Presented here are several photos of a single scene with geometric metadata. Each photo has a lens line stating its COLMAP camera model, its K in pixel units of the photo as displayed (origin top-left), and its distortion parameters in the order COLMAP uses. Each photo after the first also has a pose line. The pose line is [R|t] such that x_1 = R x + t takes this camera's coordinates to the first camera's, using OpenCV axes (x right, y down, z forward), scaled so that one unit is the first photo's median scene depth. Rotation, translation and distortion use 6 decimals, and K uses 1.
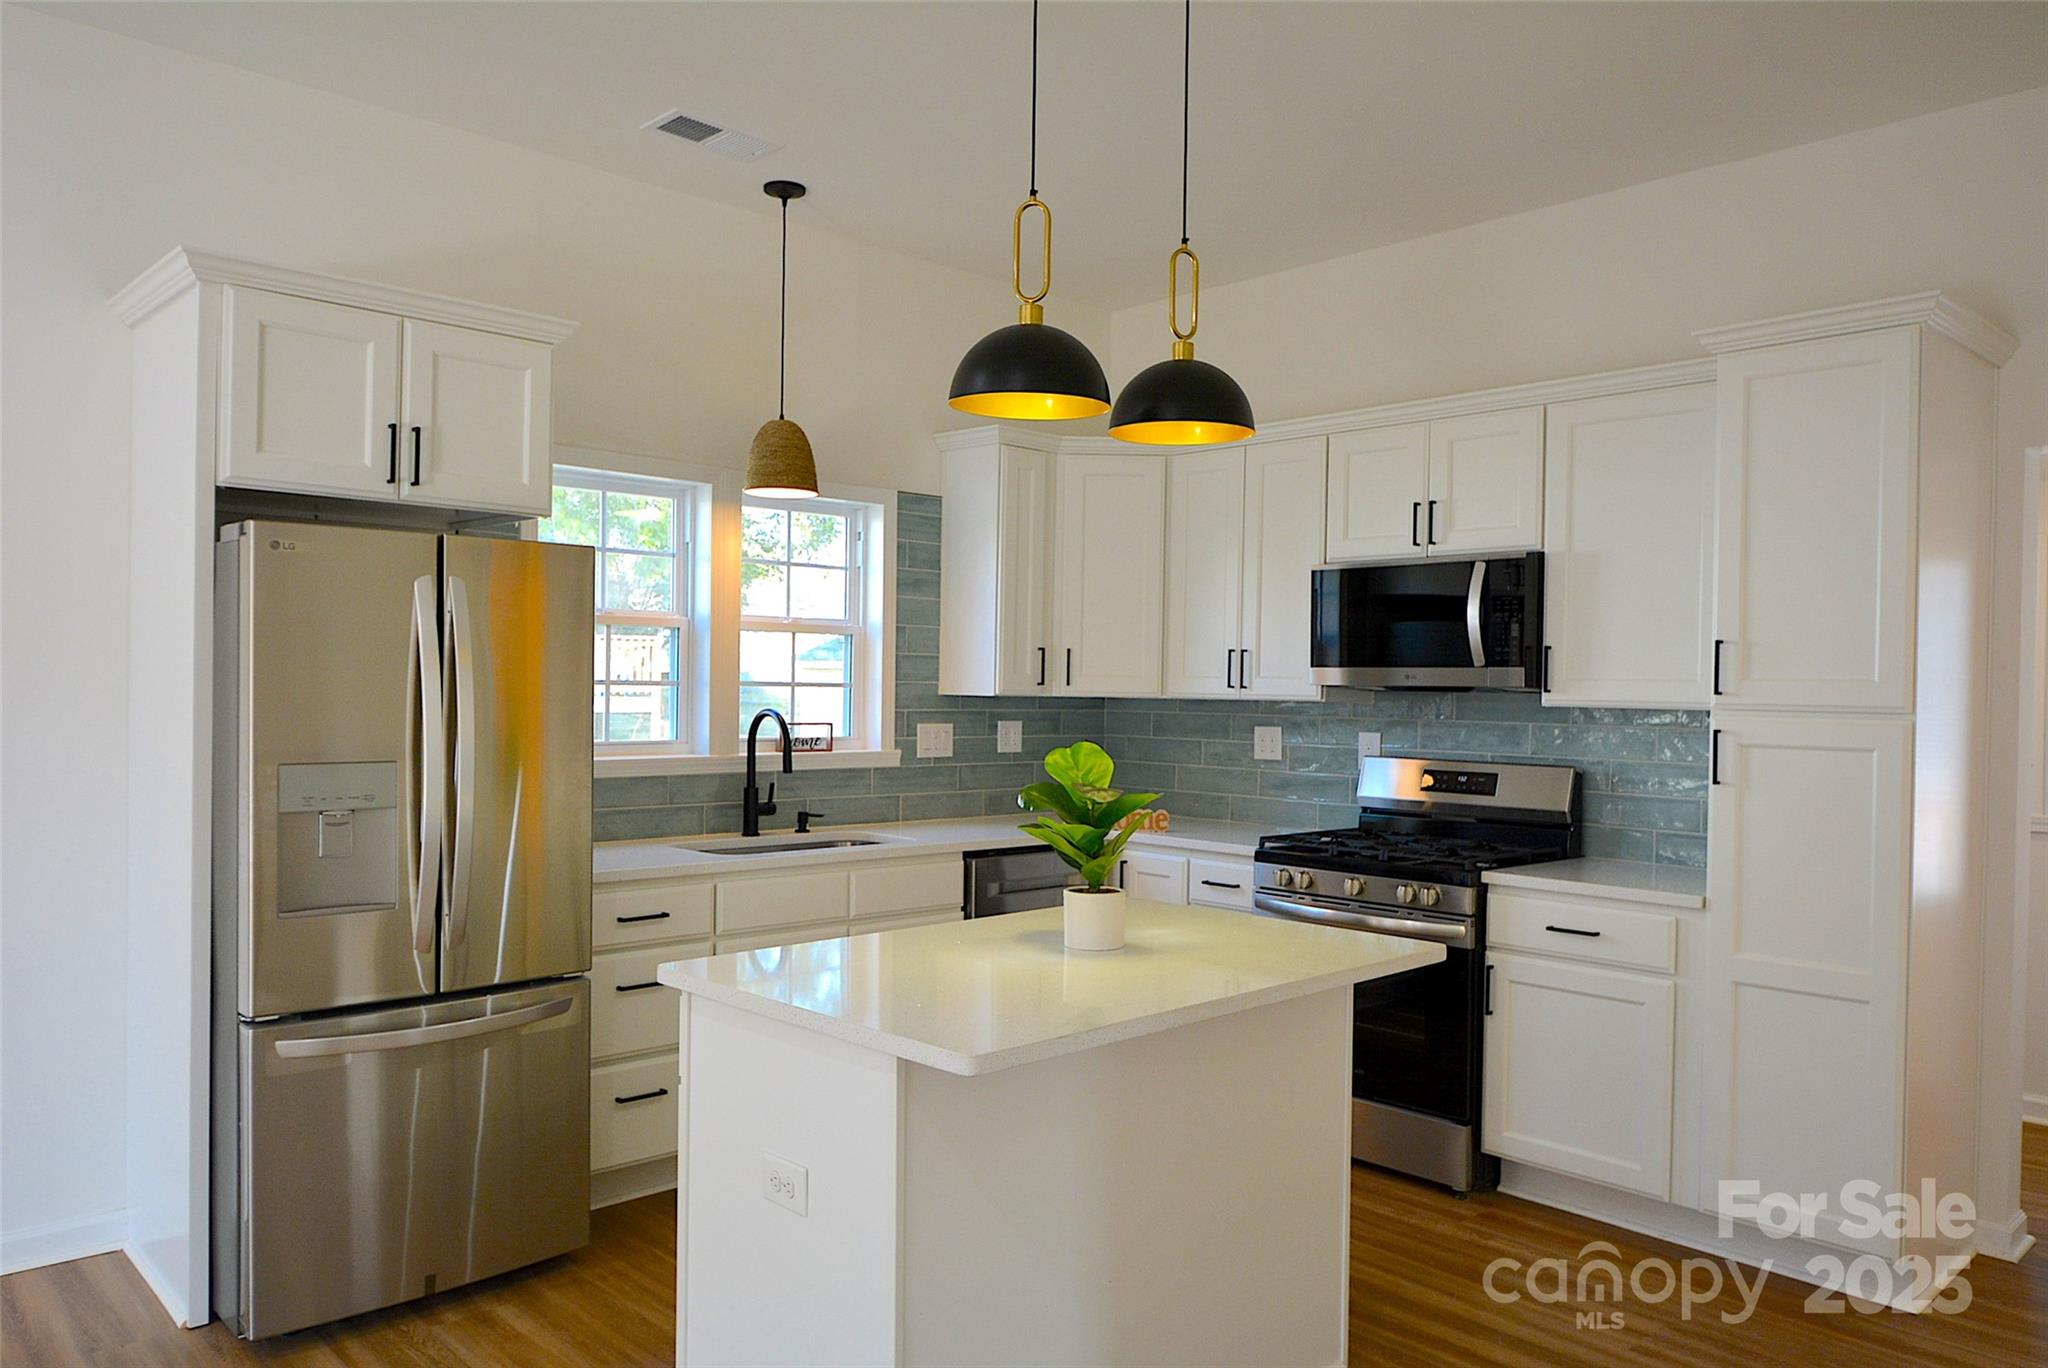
lens RADIAL K [[1431.6, 0, 1027.5], [0, 1431.6, 698.7], [0, 0, 1]] dist [-0.009416, 0.001255]
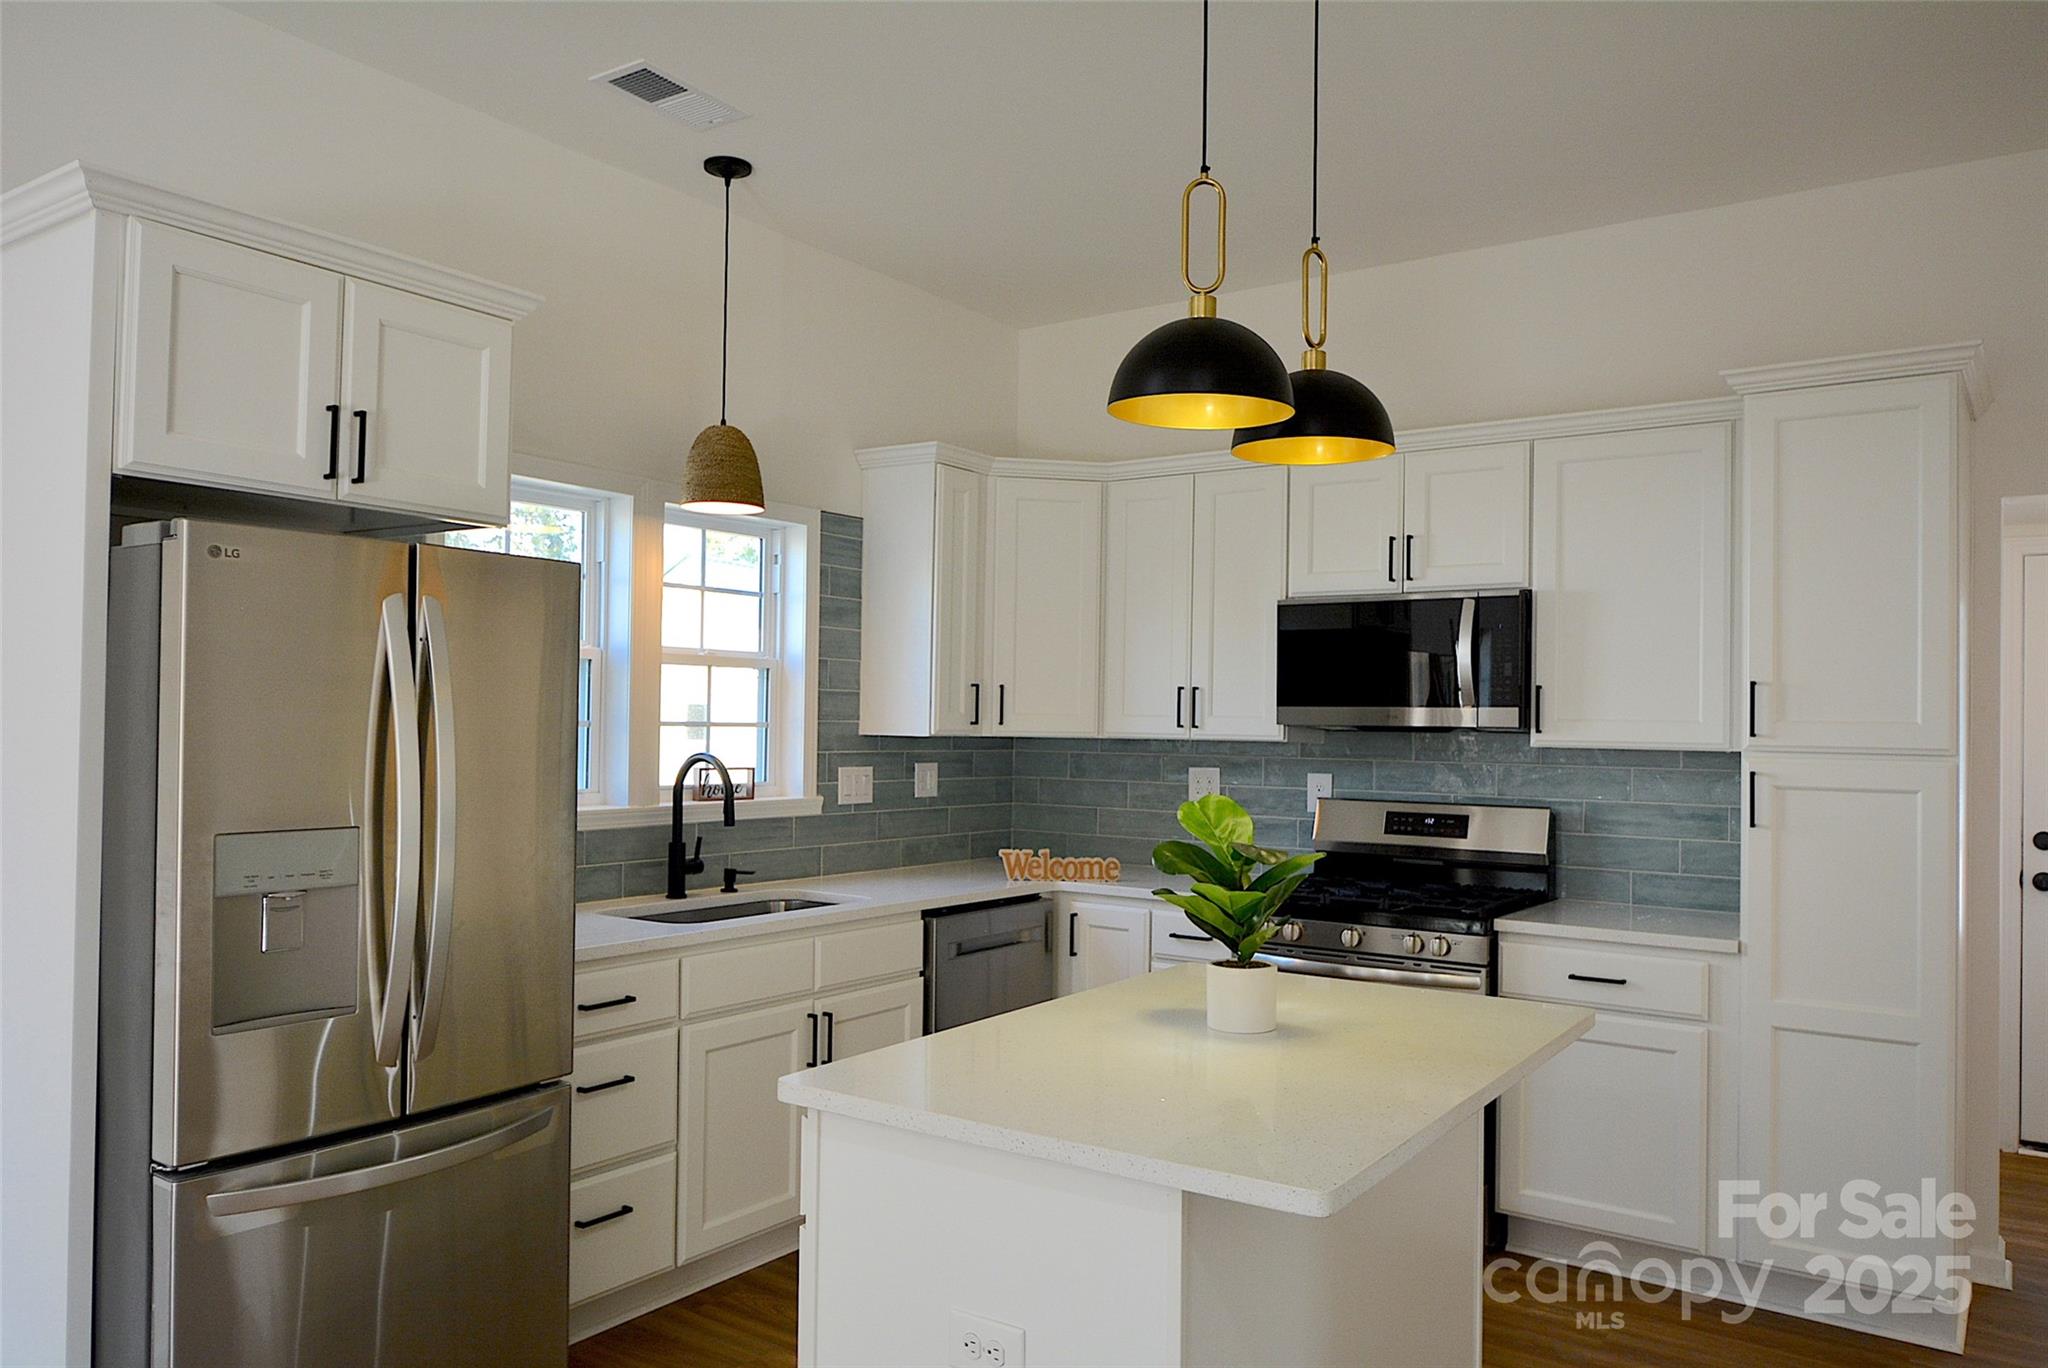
lens RADIAL K [[1431.6, 0, 1027.5], [0, 1431.6, 698.7], [0, 0, 1]] dist [-0.009416, 0.001255]
pose [[0.980122, 0.002572, 0.198380, -0.159517], [0.001922, 0.999746, -0.022456, -0.006009], [-0.198387, 0.022391, 0.979868, 0.099333]]
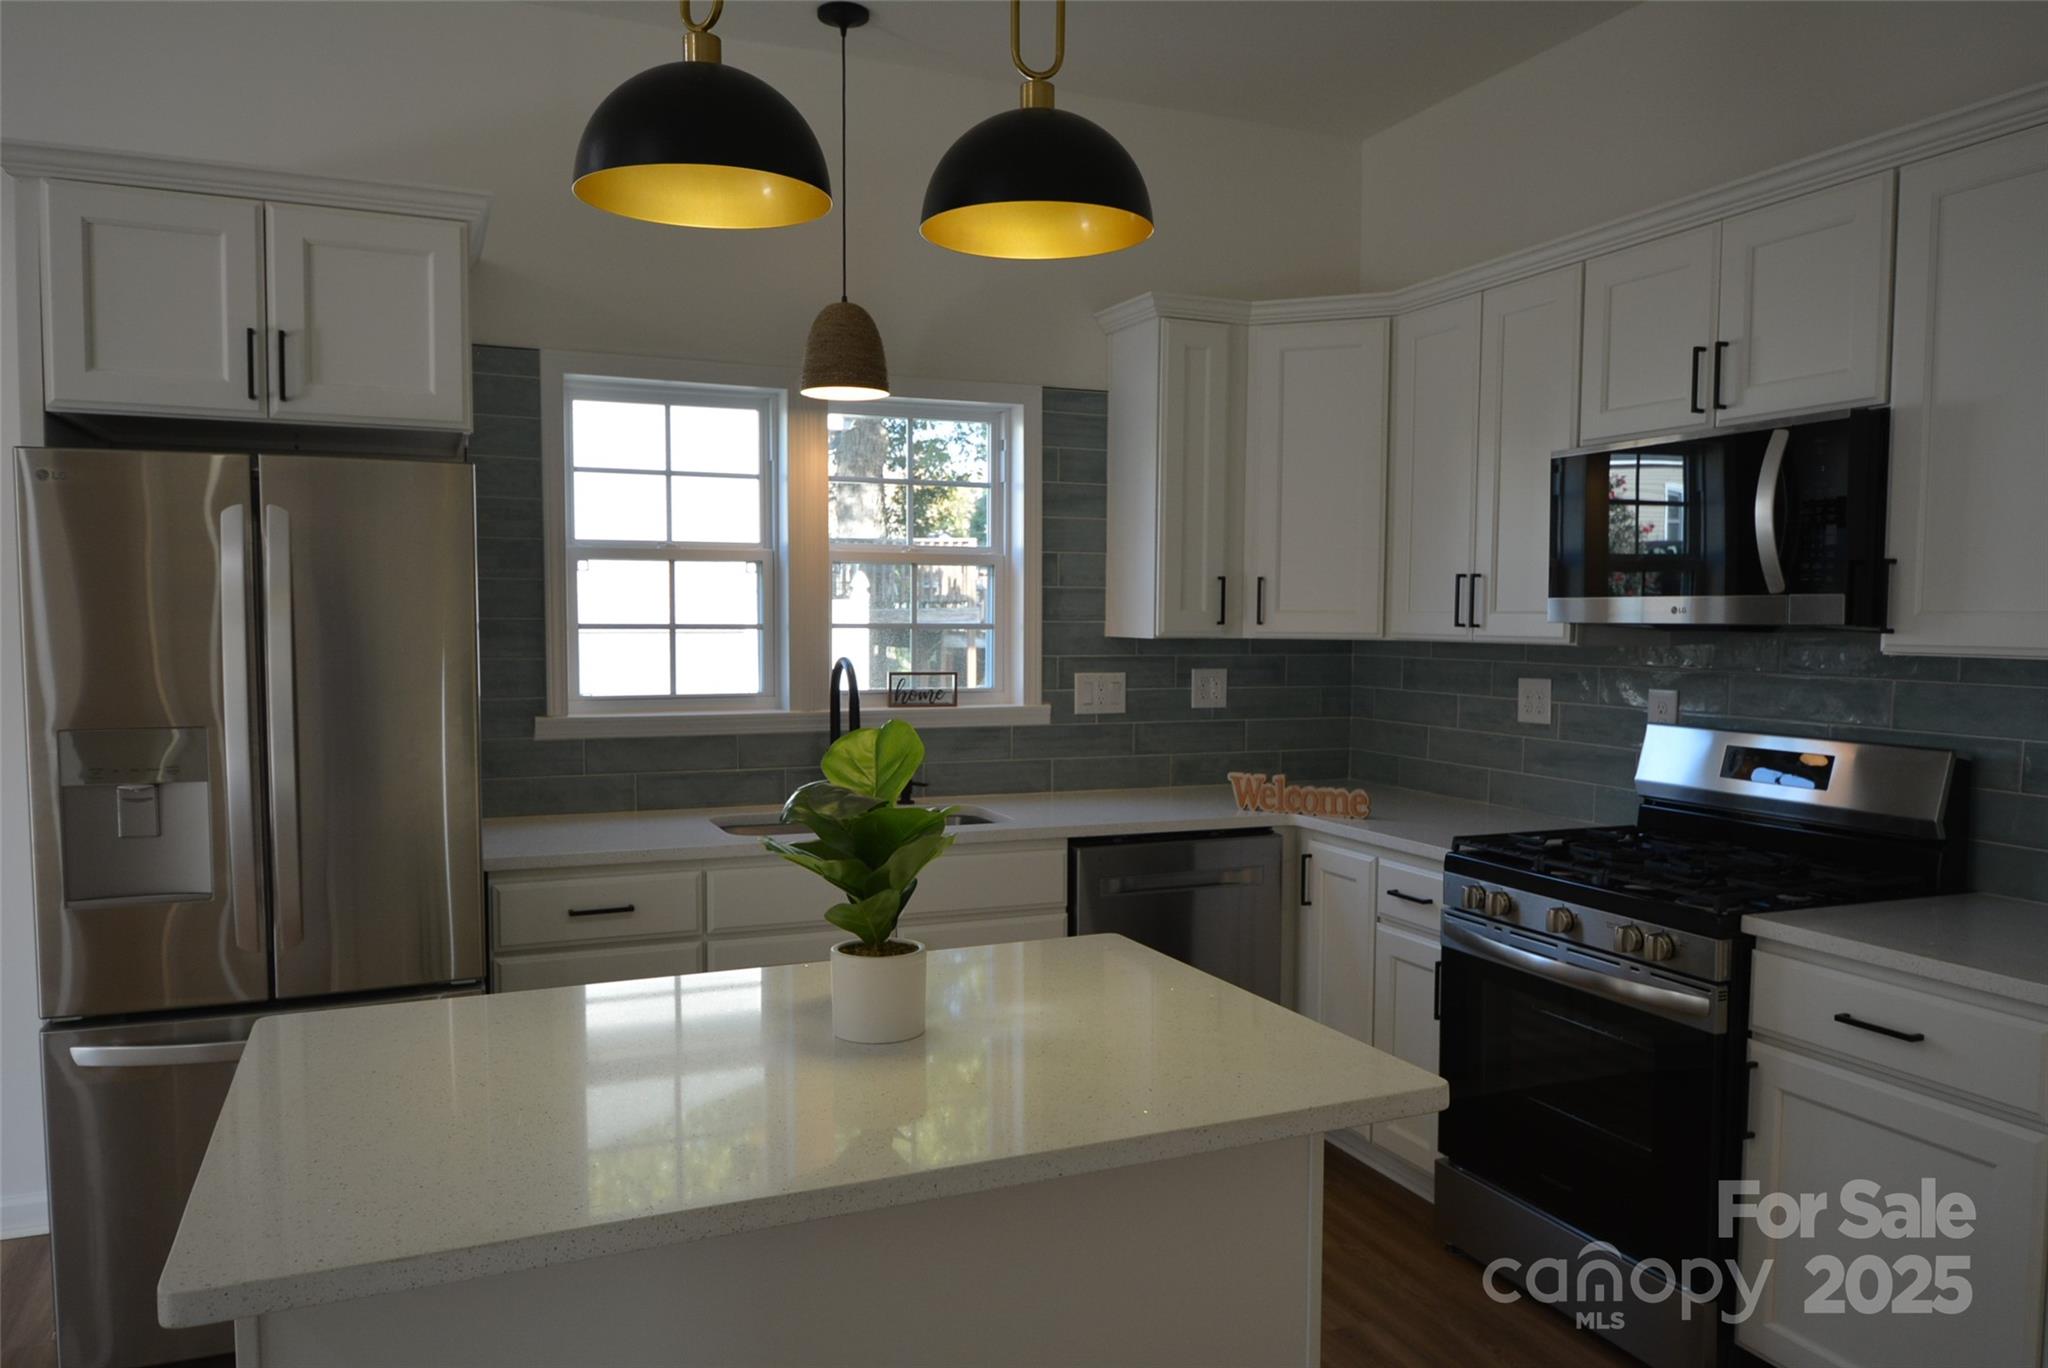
lens RADIAL K [[1431.6, 0, 1027.5], [0, 1431.6, 698.7], [0, 0, 1]] dist [-0.009416, 0.001255]
pose [[0.936477, 0.010739, -0.350564, 0.210660], [0.005430, 0.998967, 0.045107, -0.005401], [0.350687, -0.044145, 0.935452, 0.258286]]
